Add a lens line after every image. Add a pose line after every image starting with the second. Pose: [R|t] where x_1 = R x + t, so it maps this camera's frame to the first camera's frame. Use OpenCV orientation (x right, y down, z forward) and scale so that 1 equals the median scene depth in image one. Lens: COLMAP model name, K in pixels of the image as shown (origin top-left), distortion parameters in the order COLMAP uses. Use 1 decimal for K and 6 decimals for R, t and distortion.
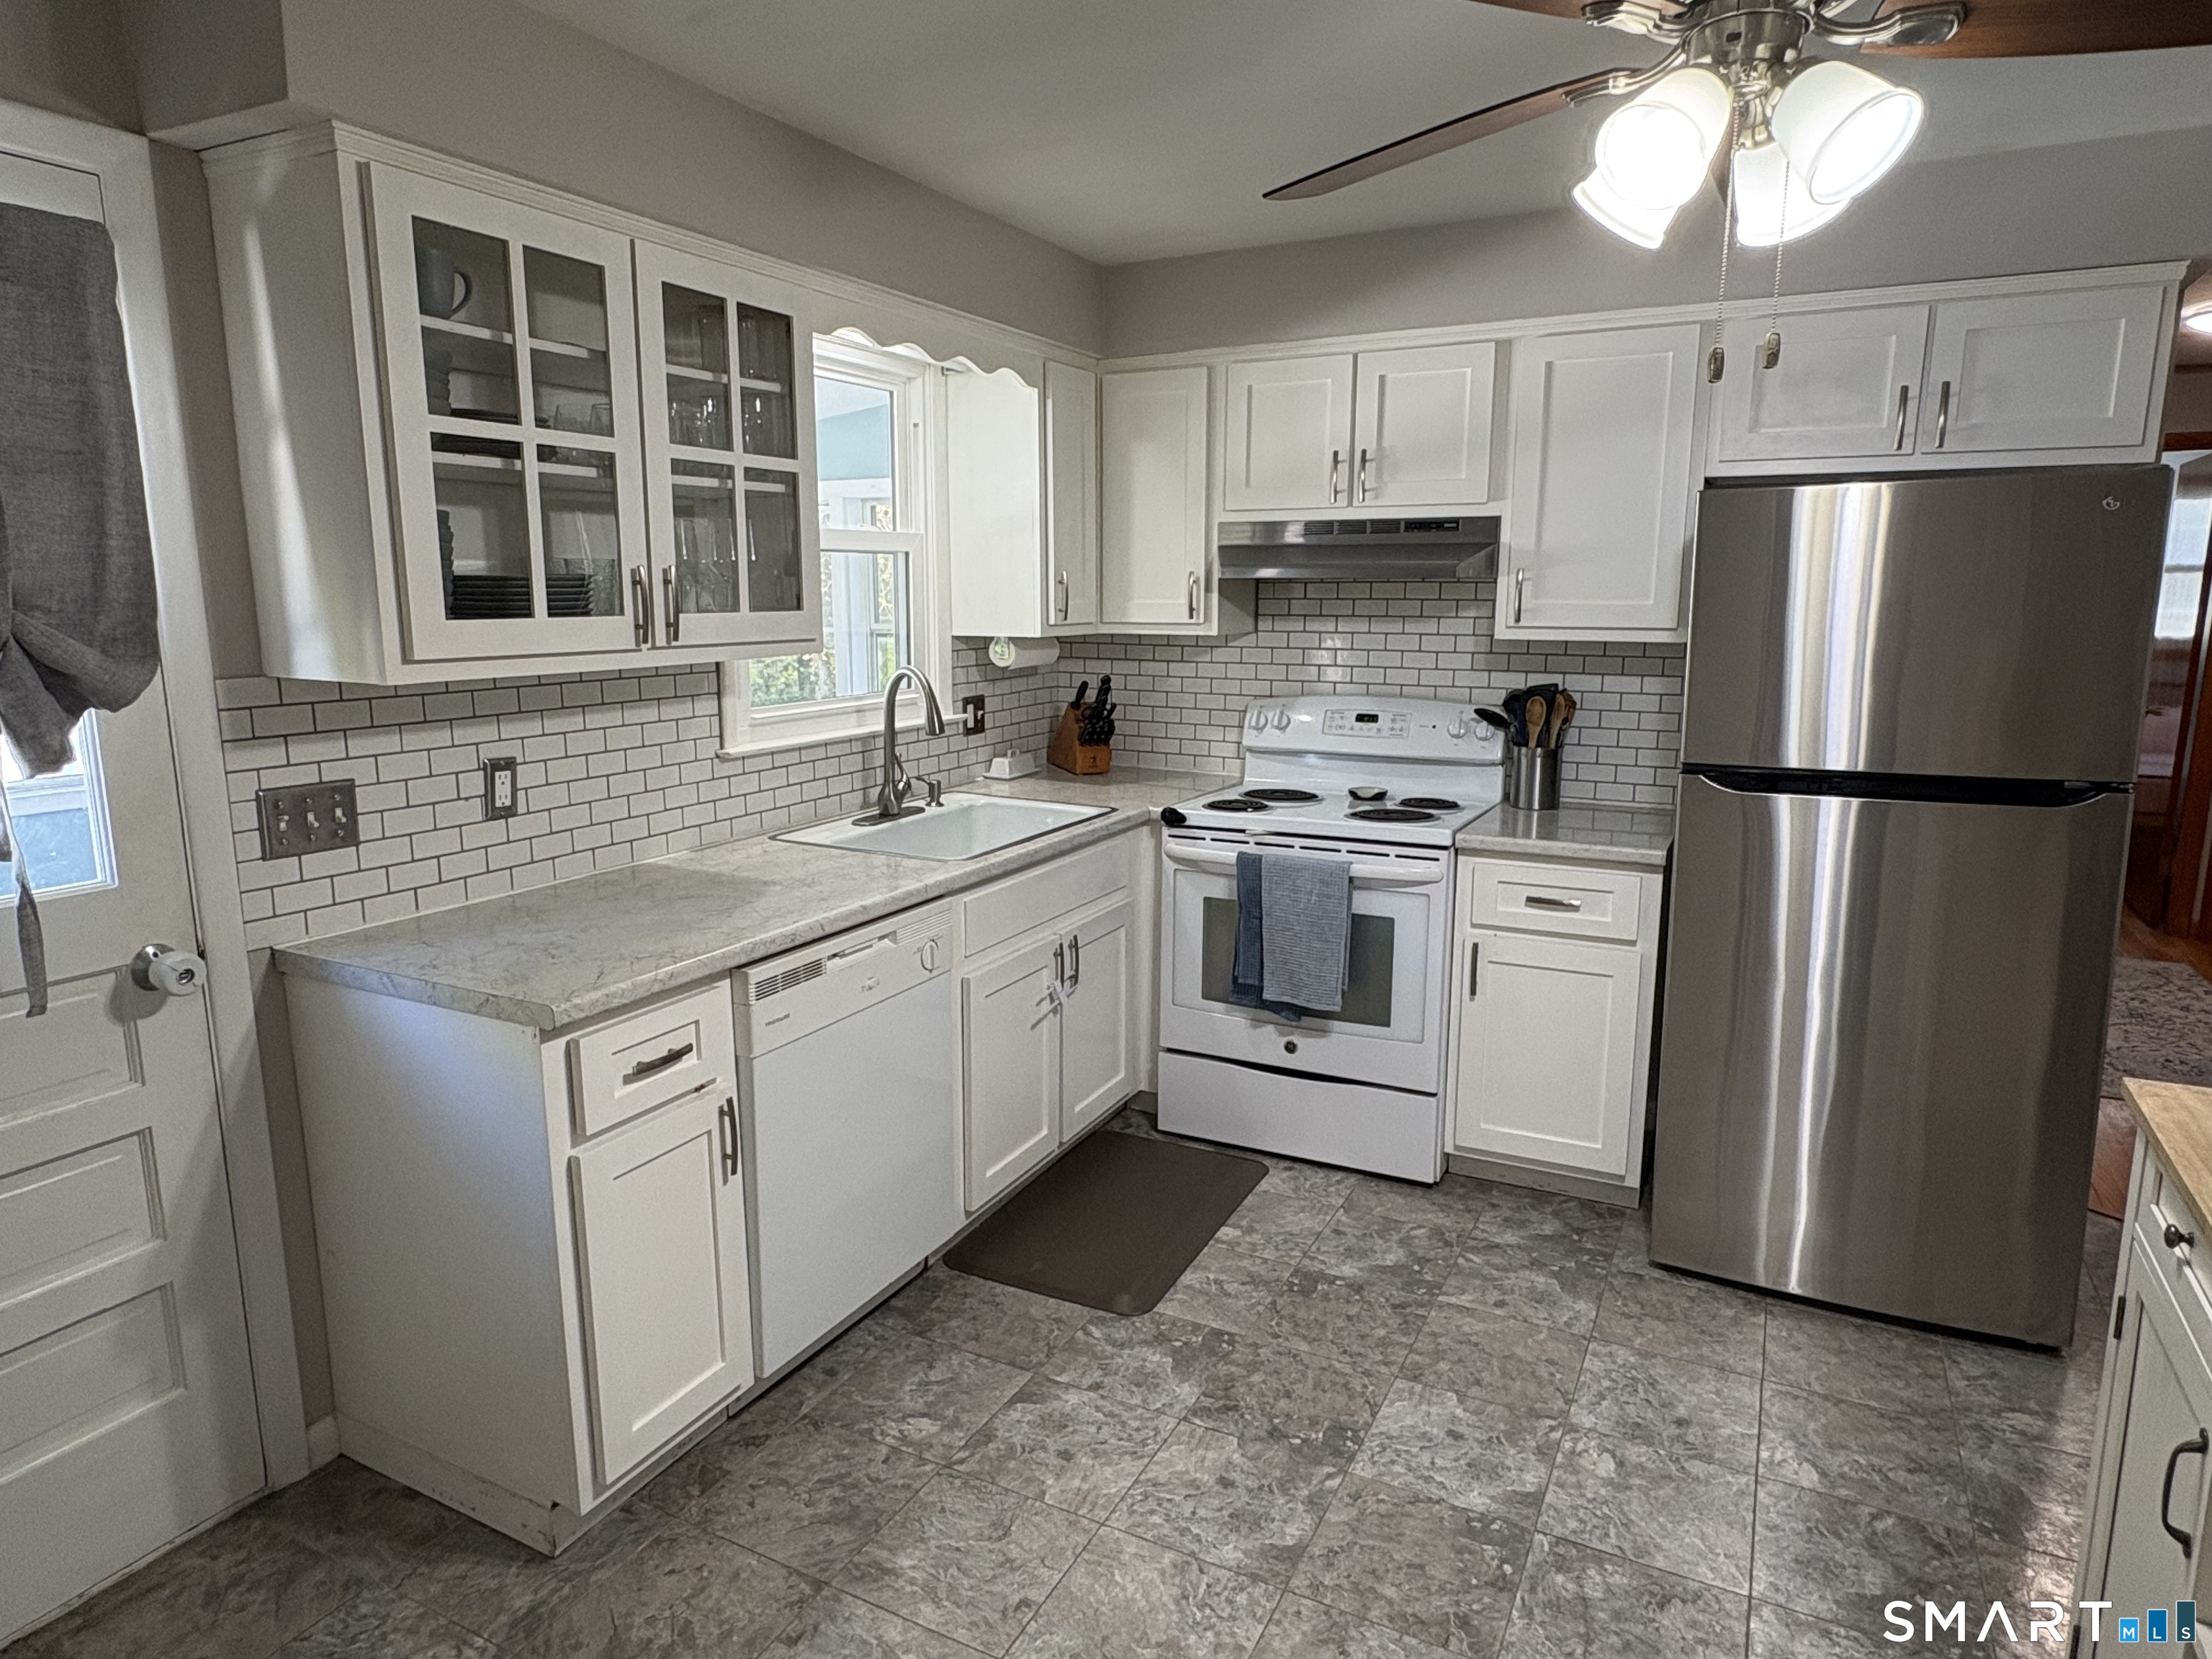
lens RADIAL K [[1323.6, 0, 1096.6], [0, 1323.6, 826.9], [0, 0, 1]] dist [0.001126, 0.004902]
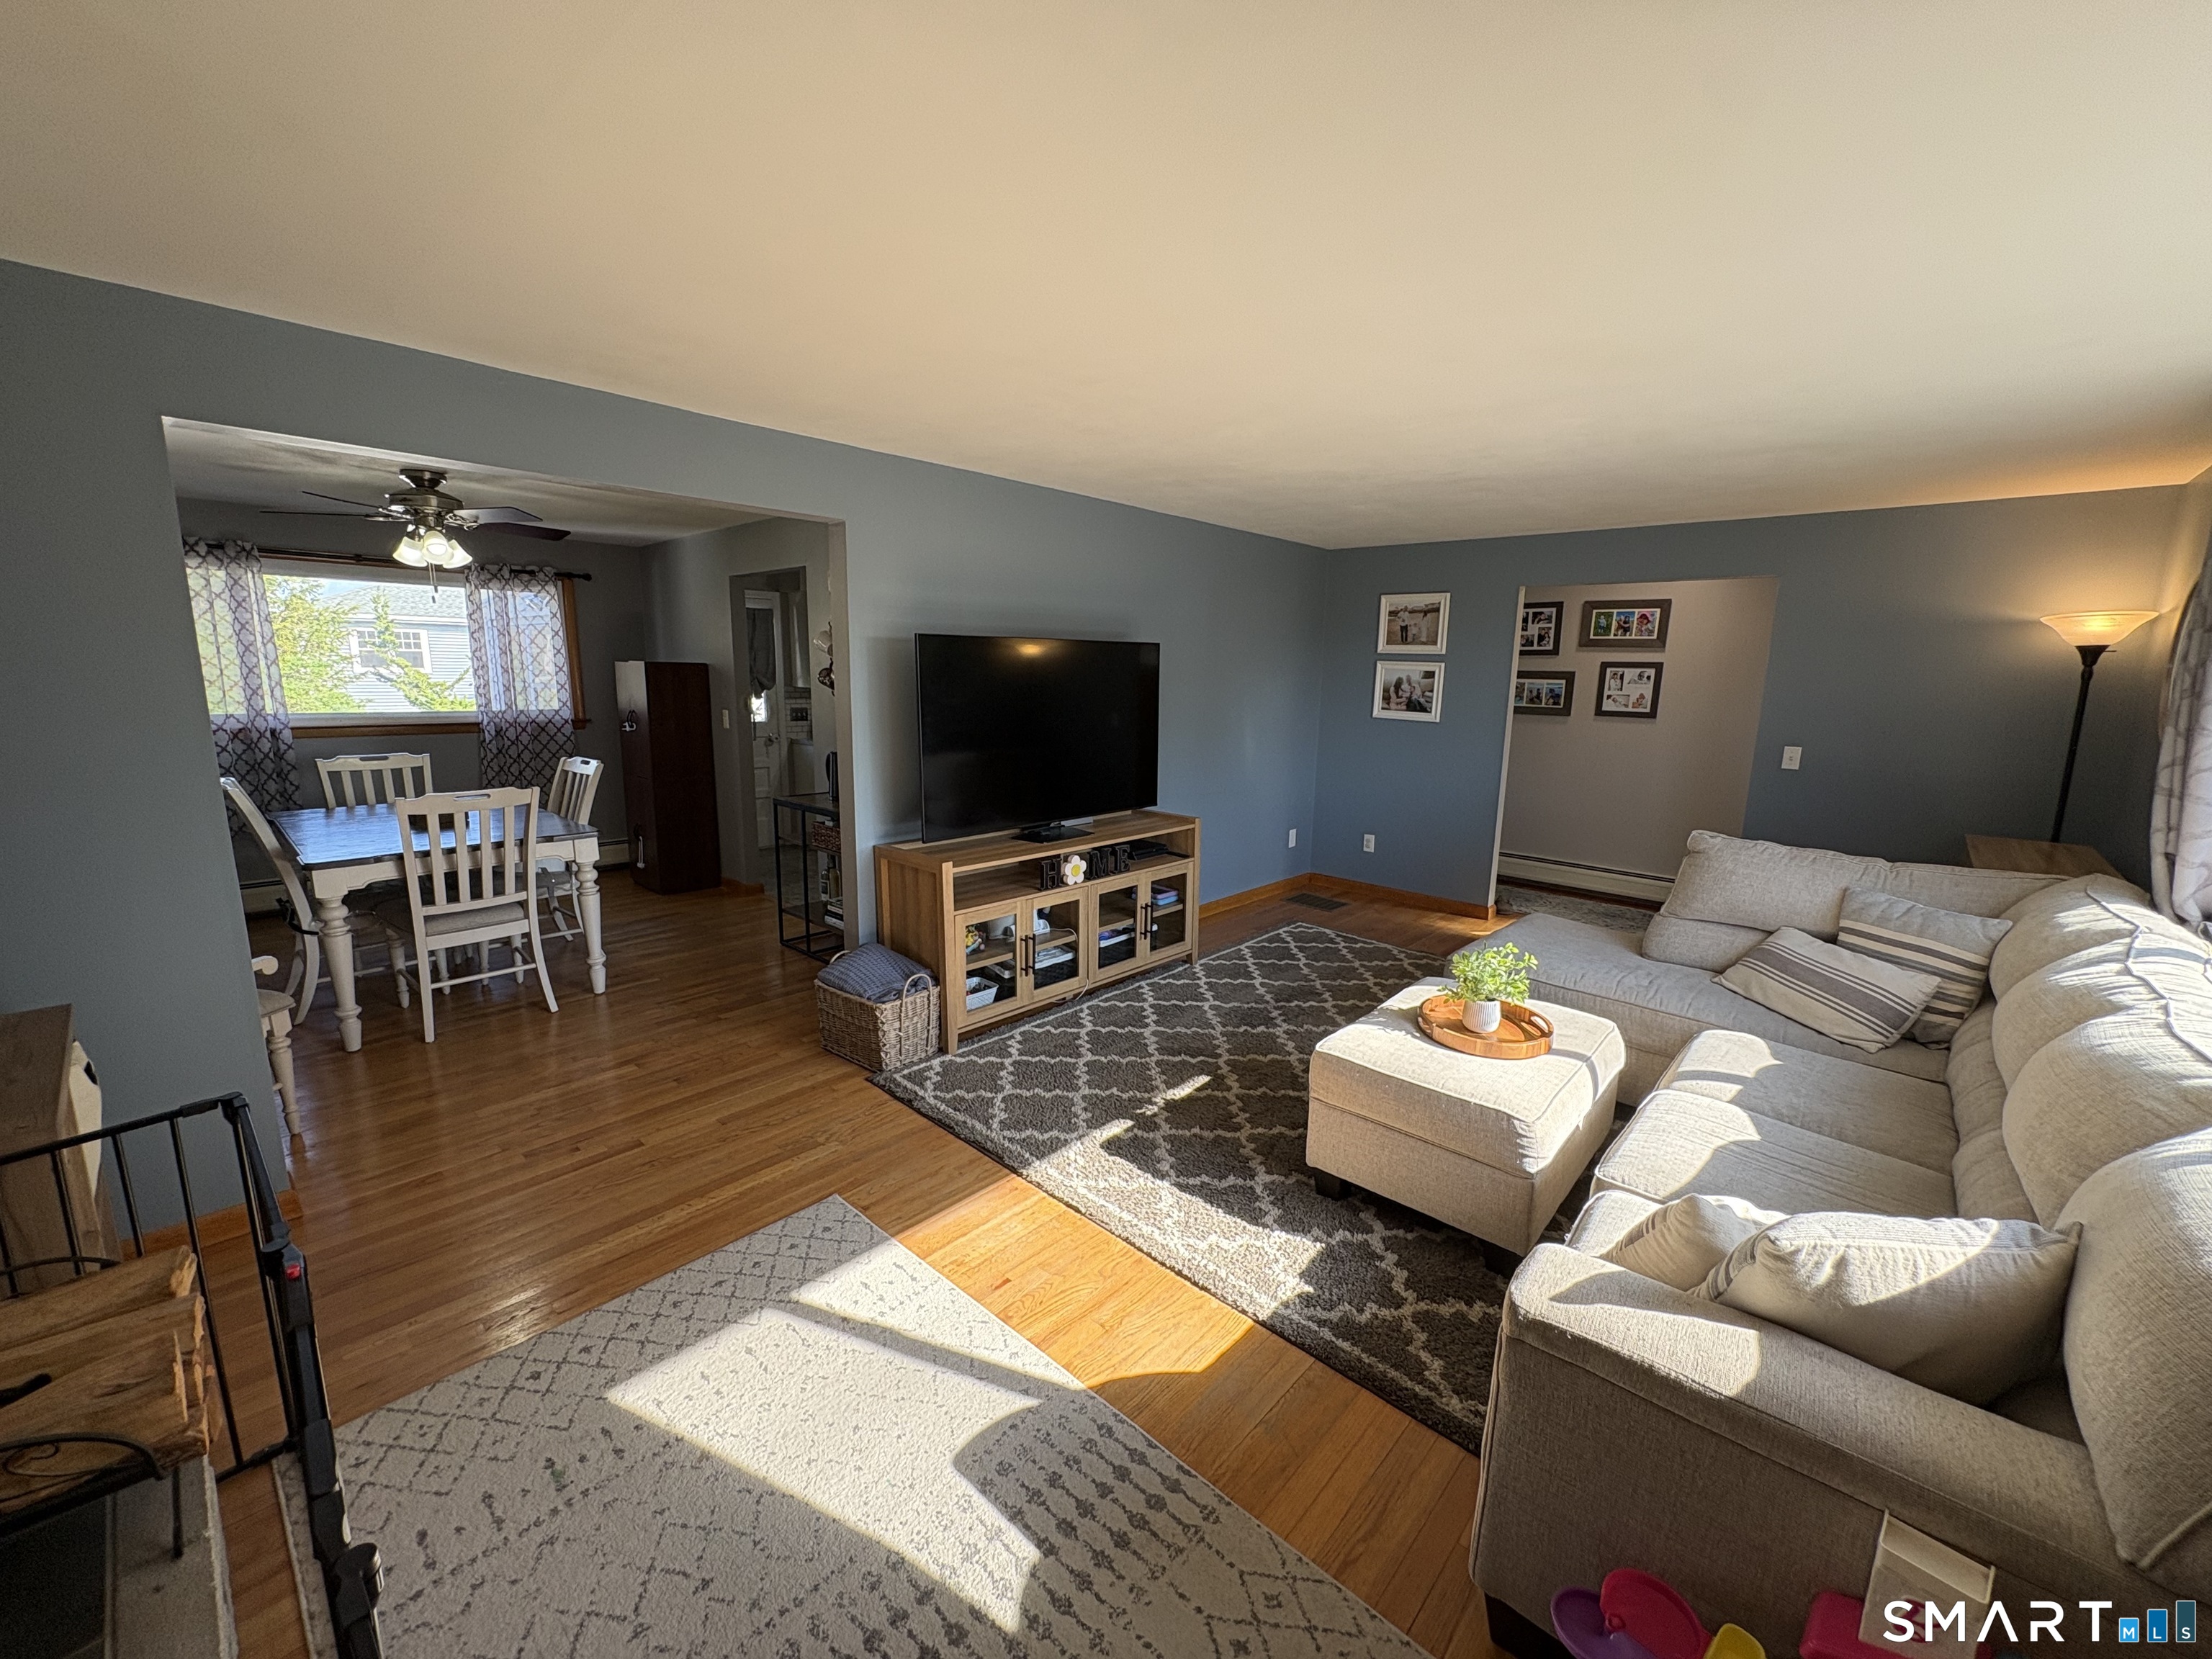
lens RADIAL K [[880.9, 0, 1102.4], [0, 880.9, 829.6], [0, 0, 1]] dist [-0.000263, 0.000070]
pose [[0.966960, 0.062125, -0.247243, 1.523947], [-0.063218, 0.997994, 0.003525, 0.378222], [0.246965, 0.012222, 0.968947, -2.170725]]
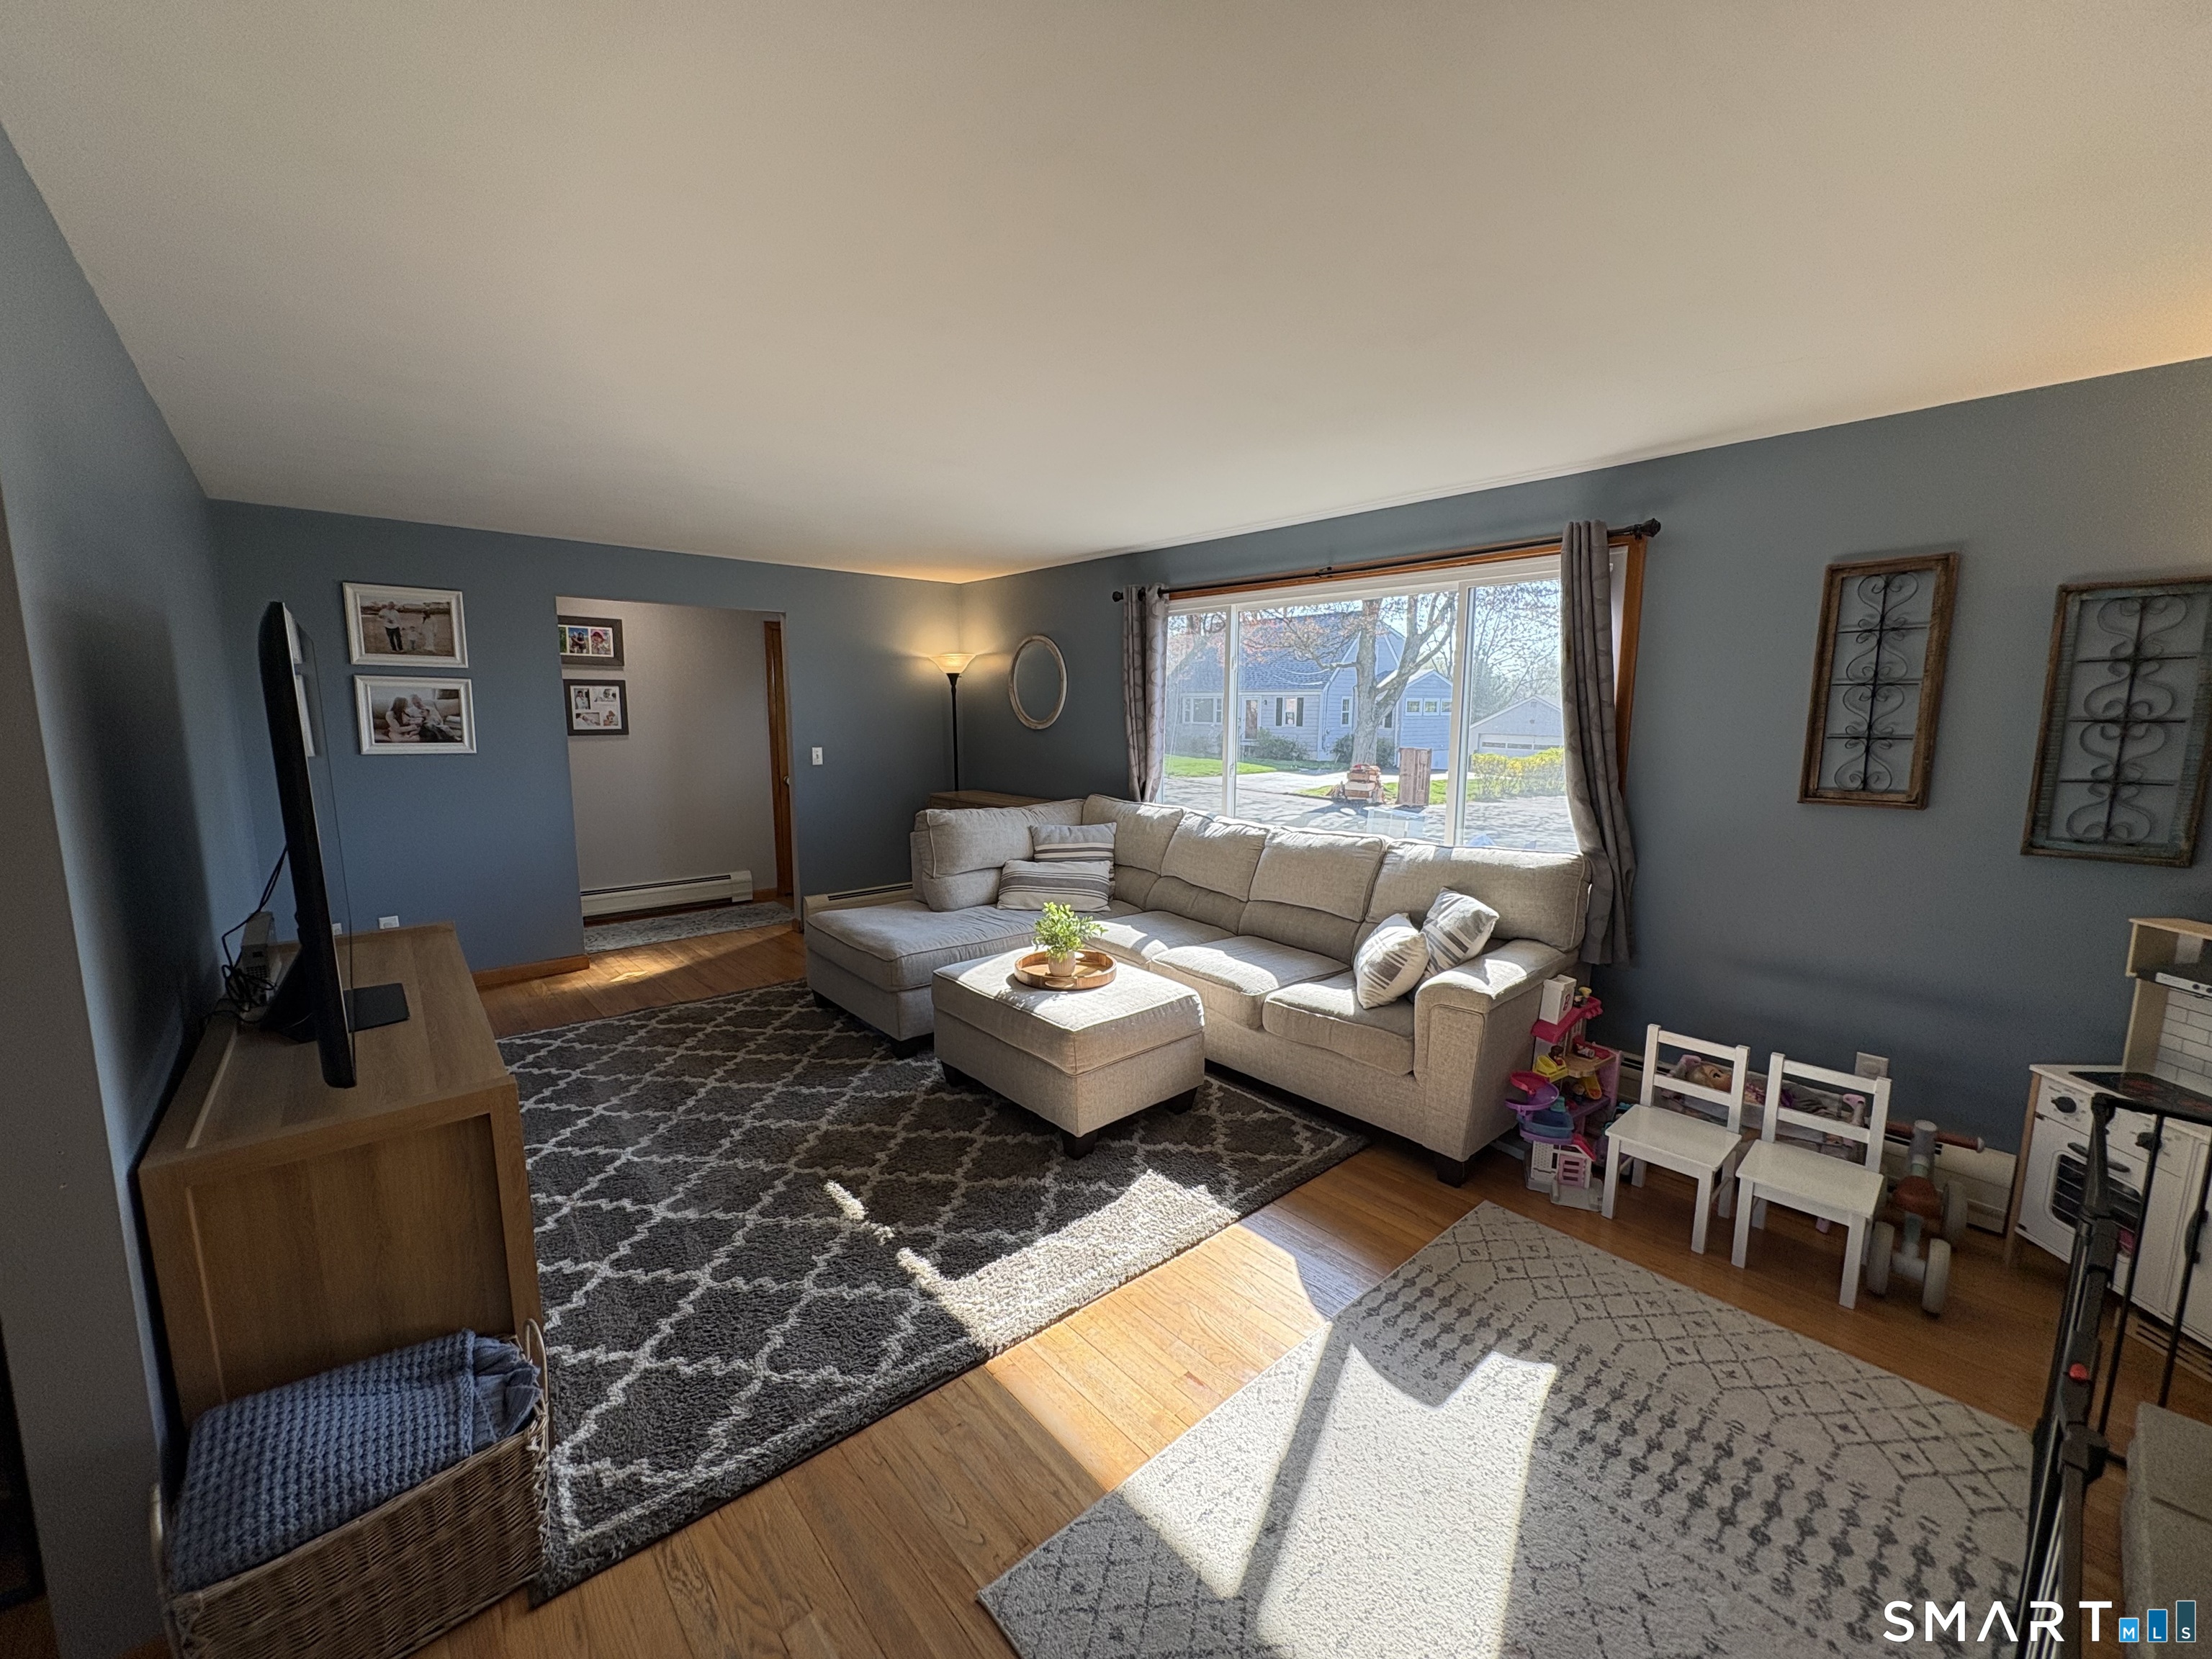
lens RADIAL K [[880.9, 0, 1112.1], [0, 880.9, 826.5], [0, 0, 1]] dist [-0.000263, 0.000070]
pose [[0.350888, -0.129993, 0.927351, 0.305932], [0.168197, 0.982961, 0.074147, 0.268579], [-0.921188, 0.129960, 0.366774, -1.478462]]
